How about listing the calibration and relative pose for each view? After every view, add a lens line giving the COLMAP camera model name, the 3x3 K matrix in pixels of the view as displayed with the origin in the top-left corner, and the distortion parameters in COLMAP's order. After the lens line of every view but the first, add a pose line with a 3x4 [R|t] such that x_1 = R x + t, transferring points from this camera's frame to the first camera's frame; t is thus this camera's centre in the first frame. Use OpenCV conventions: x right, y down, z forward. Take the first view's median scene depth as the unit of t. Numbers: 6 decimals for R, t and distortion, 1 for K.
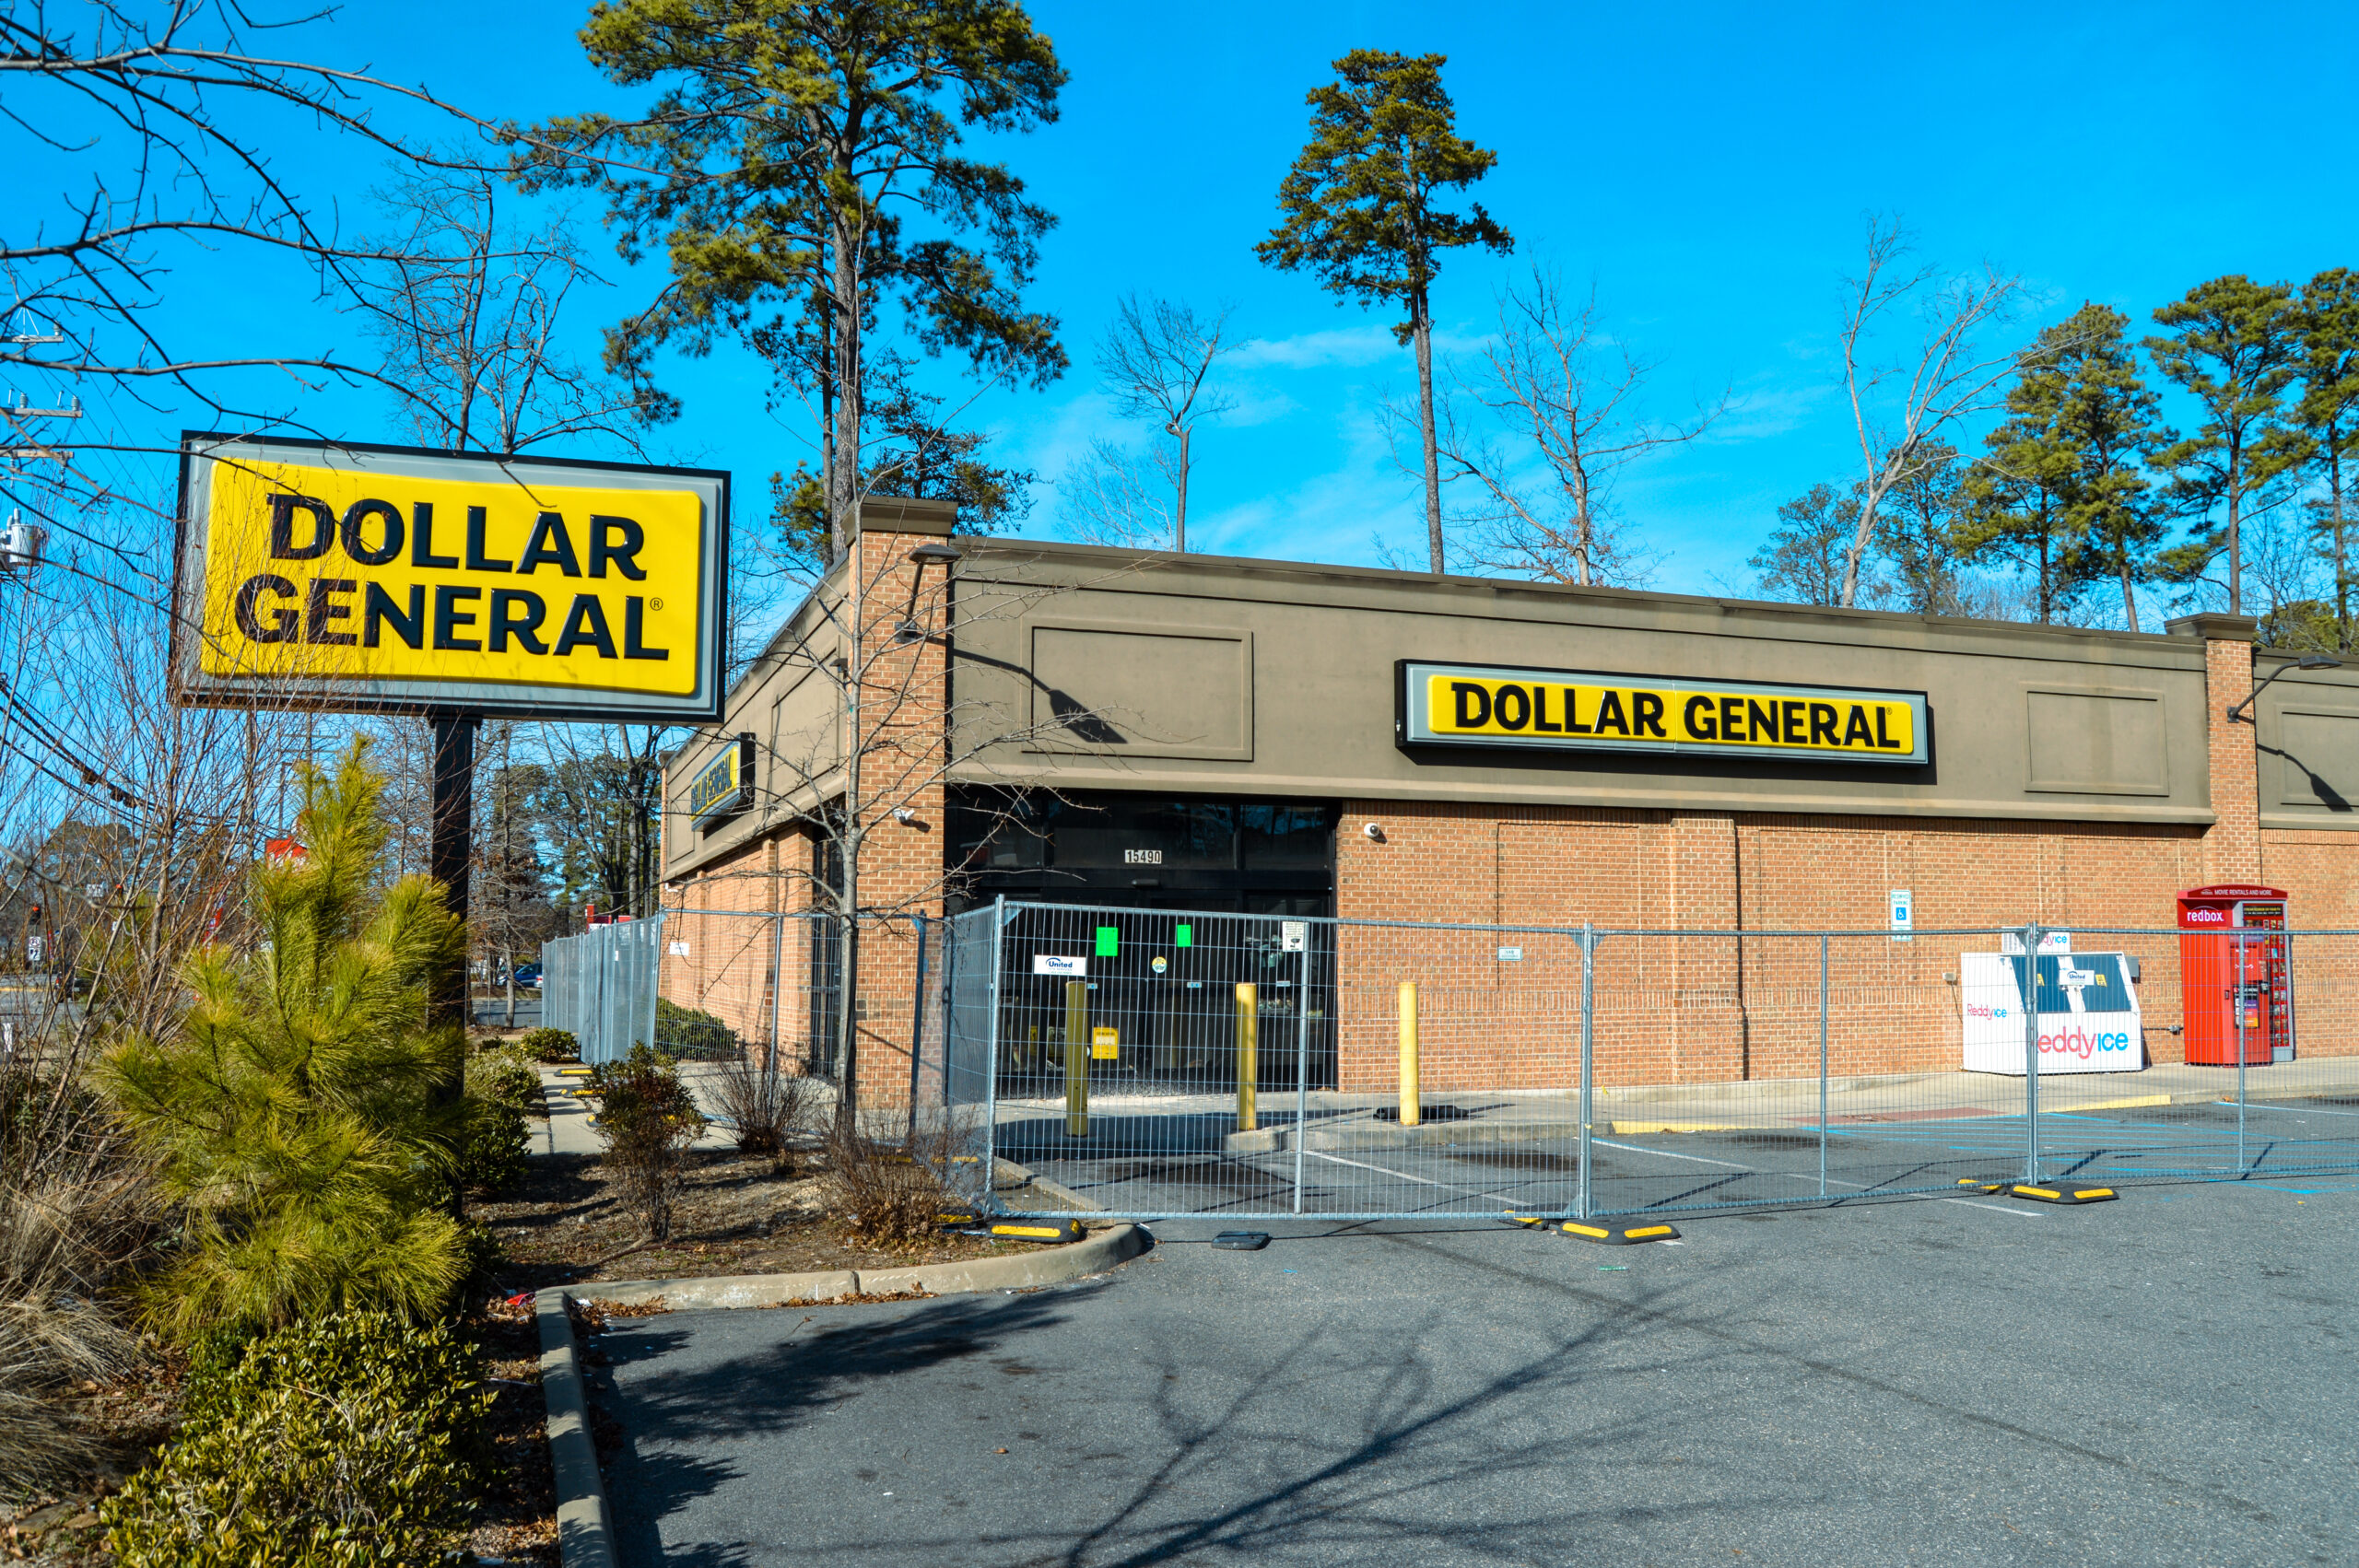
lens RADIAL K [[1843.5, 0, 1180.7], [0, 1843.5, 786.2], [0, 0, 1]] dist [-0.083029, 0.024288]
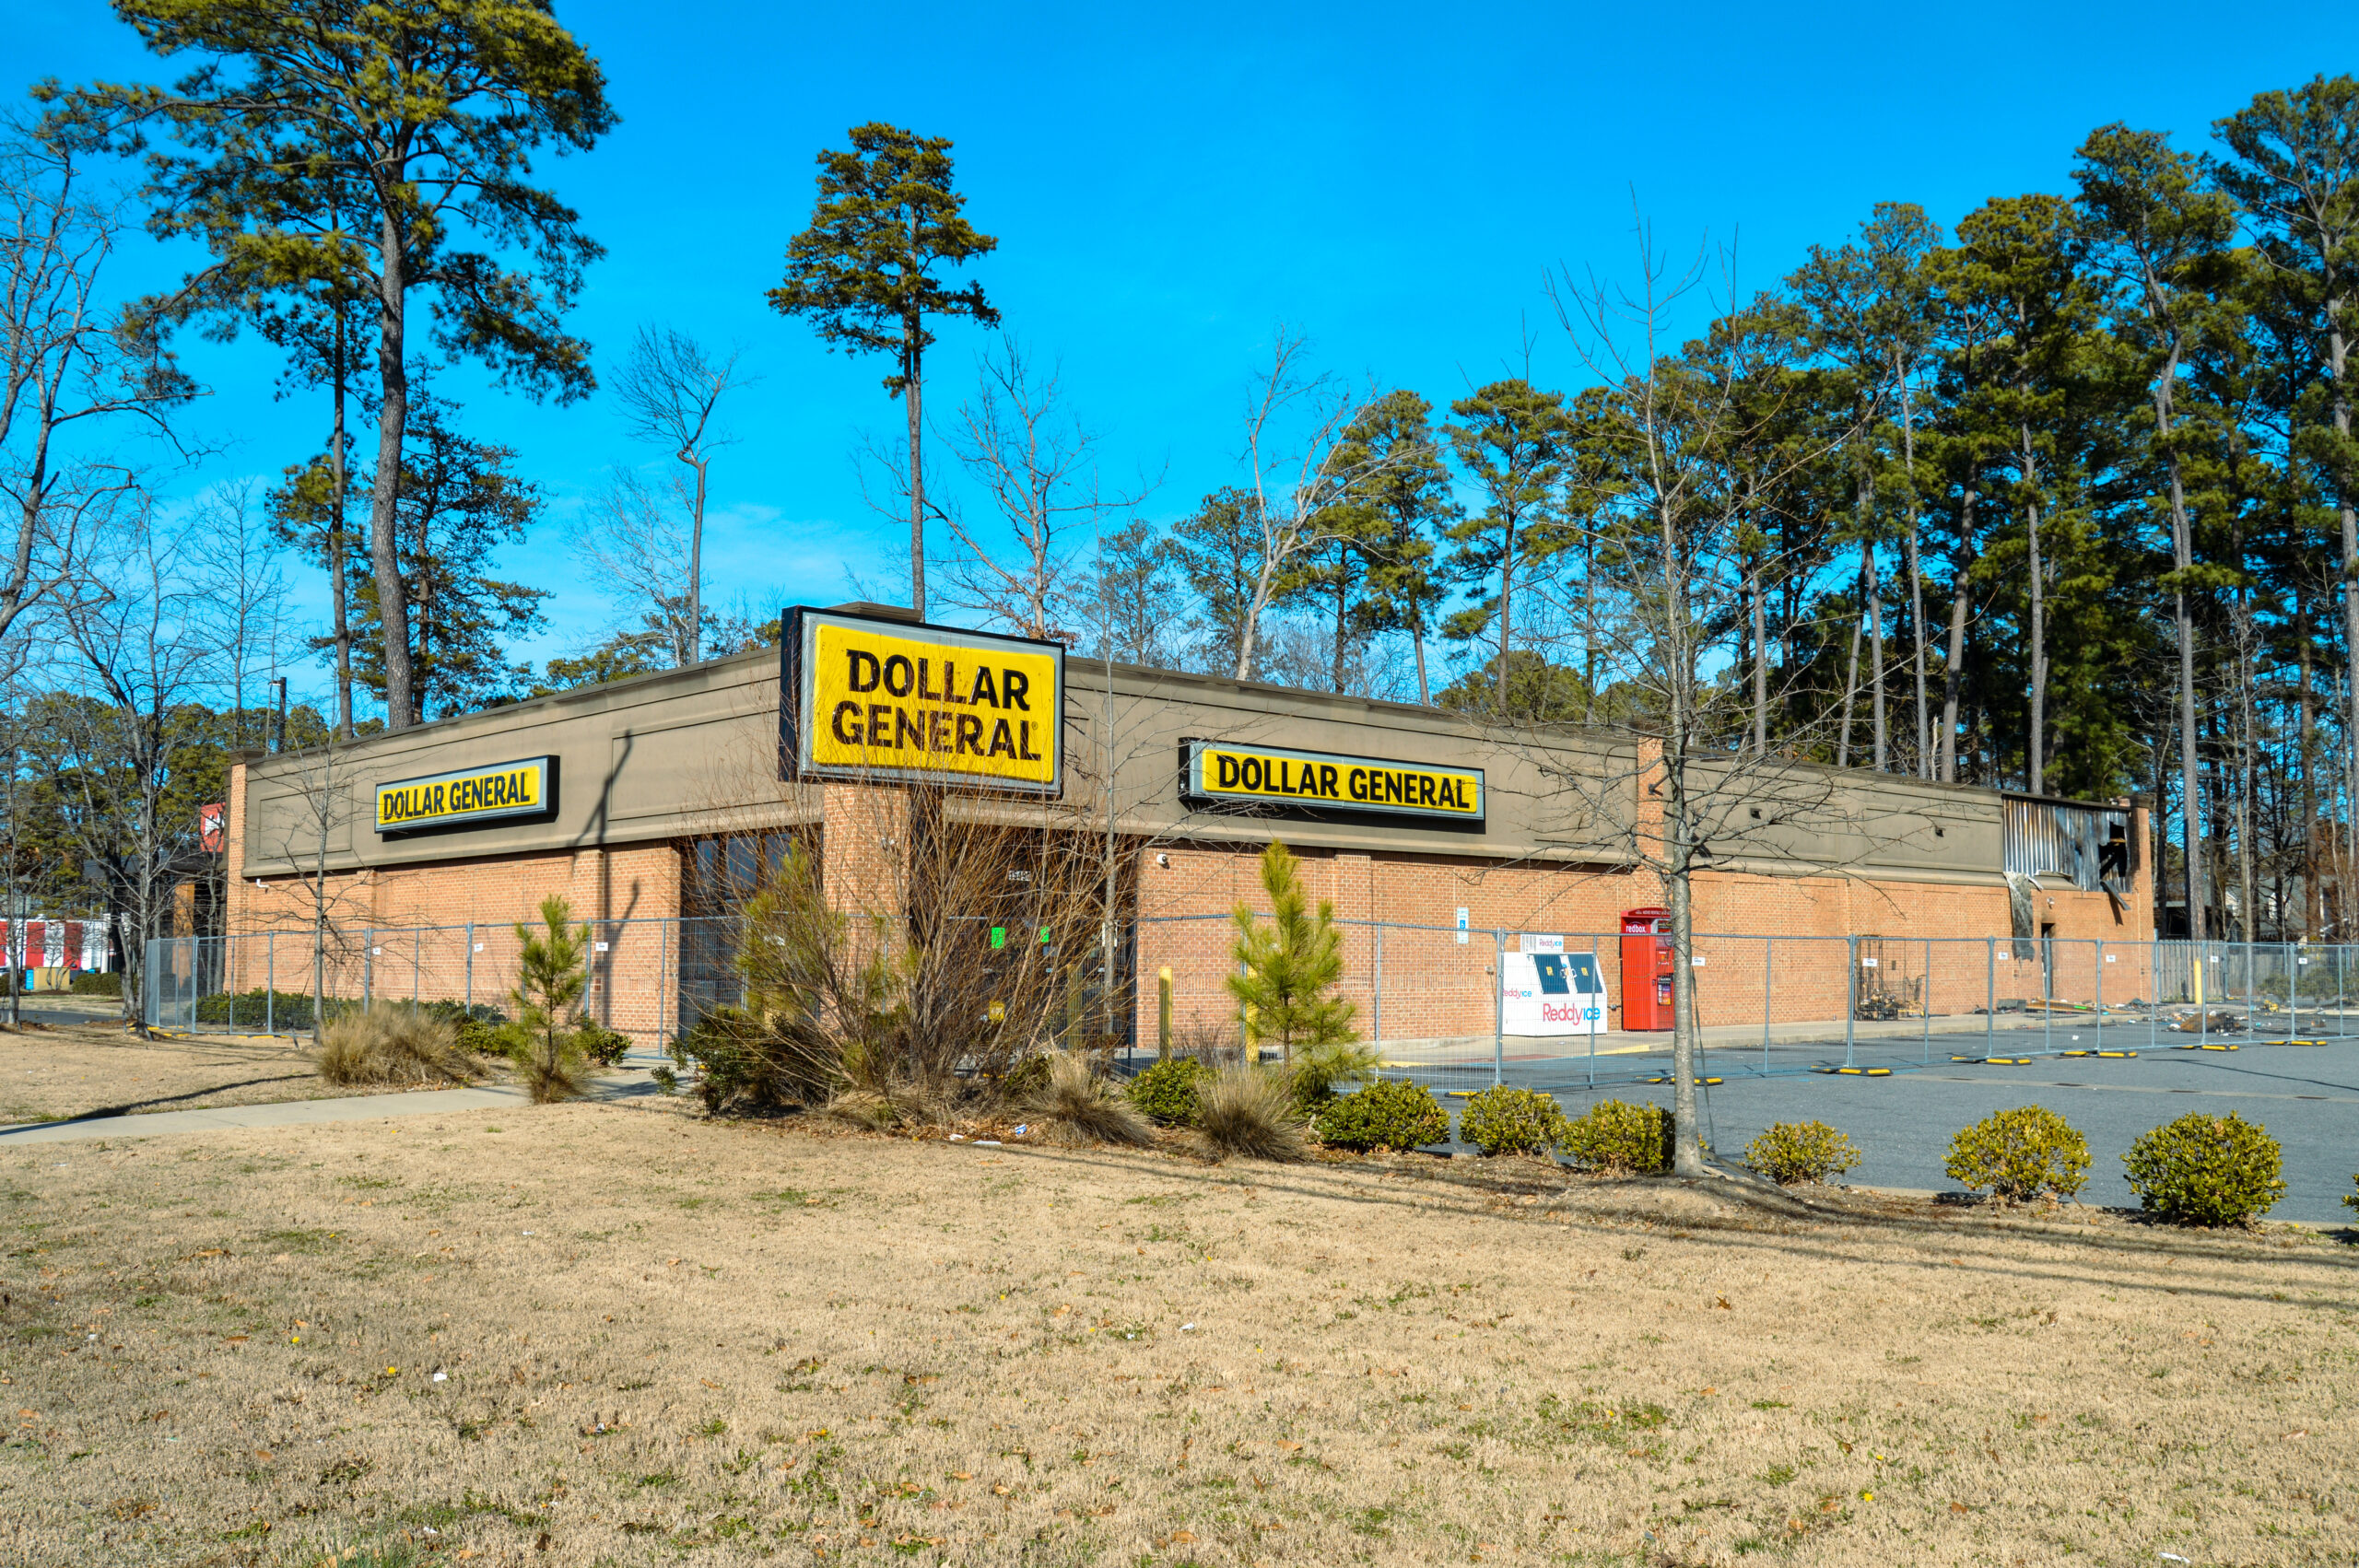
lens RADIAL K [[1921.7, 0, 1177.5], [0, 1921.7, 787.7], [0, 0, 1]] dist [-0.061820, 0.001225]
pose [[0.921885, 0.036949, 0.385698, -0.171968], [-0.036926, 0.999290, -0.007468, -0.007556], [-0.385700, -0.007357, 0.922595, -0.130379]]
